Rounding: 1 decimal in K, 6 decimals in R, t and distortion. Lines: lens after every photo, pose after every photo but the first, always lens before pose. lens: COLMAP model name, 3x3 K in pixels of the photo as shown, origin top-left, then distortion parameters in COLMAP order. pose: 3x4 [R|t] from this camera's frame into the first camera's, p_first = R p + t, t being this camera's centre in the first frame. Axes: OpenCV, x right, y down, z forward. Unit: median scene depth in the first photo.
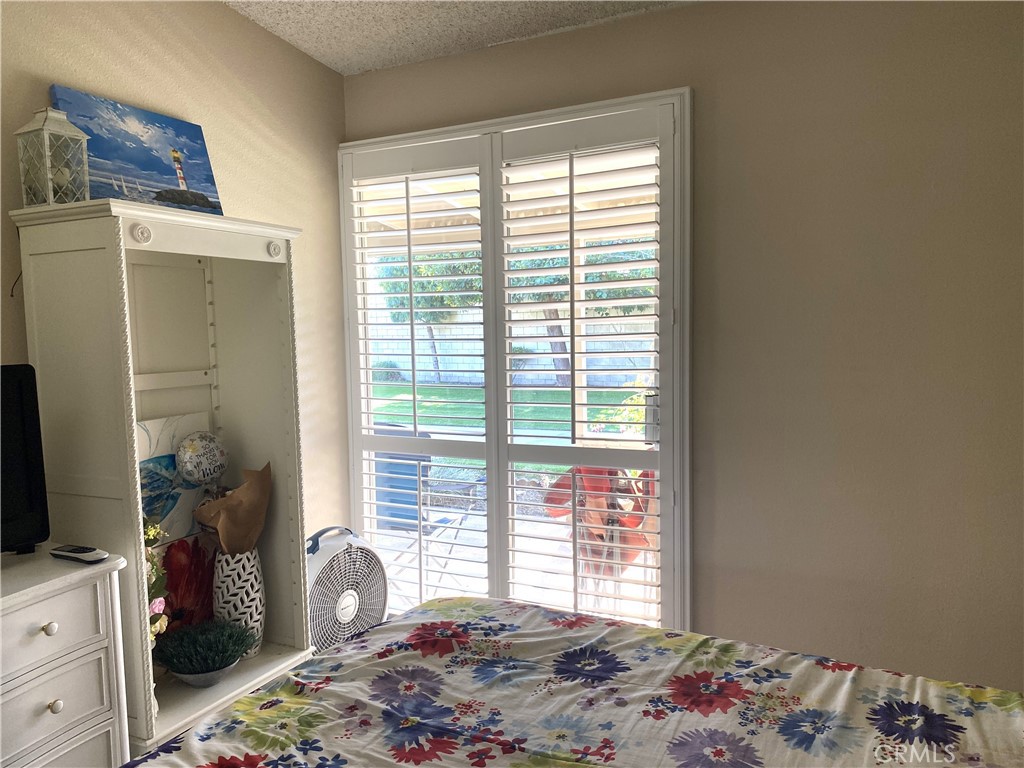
lens RADIAL K [[781.6, 0, 512.1], [0, 781.6, 386.3], [0, 0, 1]] dist [0.025473, -0.012467]
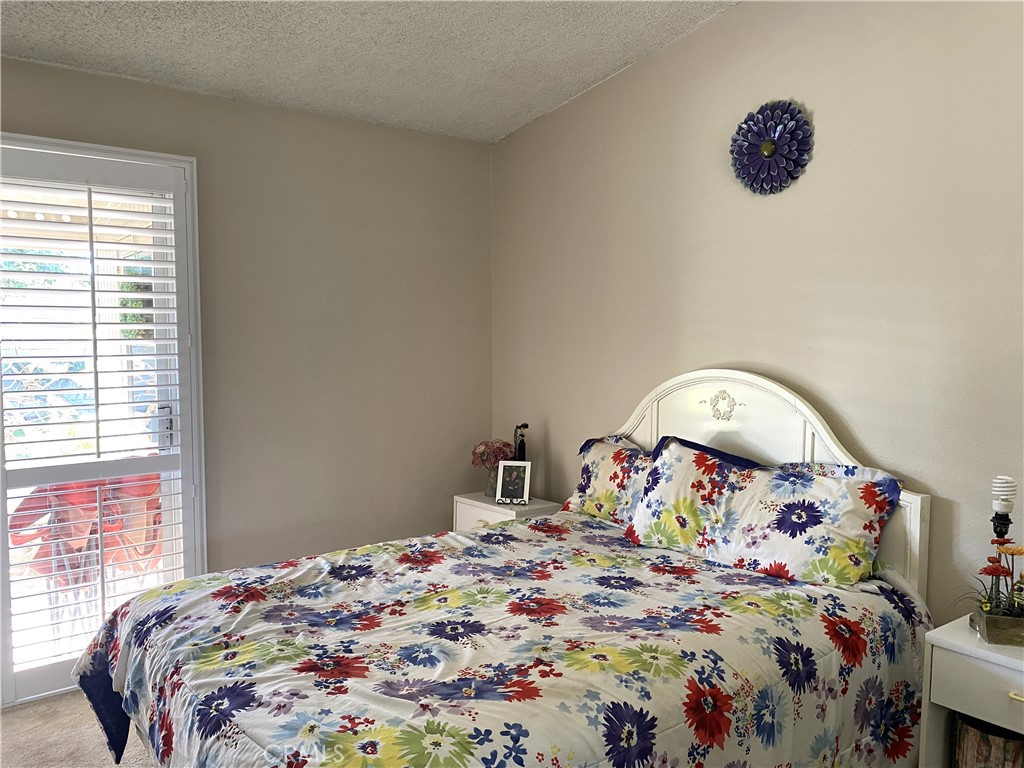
lens RADIAL K [[781.6, 0, 520.9], [0, 781.6, 383.8], [0, 0, 1]] dist [0.025473, -0.012467]
pose [[0.395431, -0.028490, 0.918054, -1.182189], [0.062040, 0.998065, 0.004251, 0.006340], [-0.916398, 0.055275, 0.396433, 0.077706]]
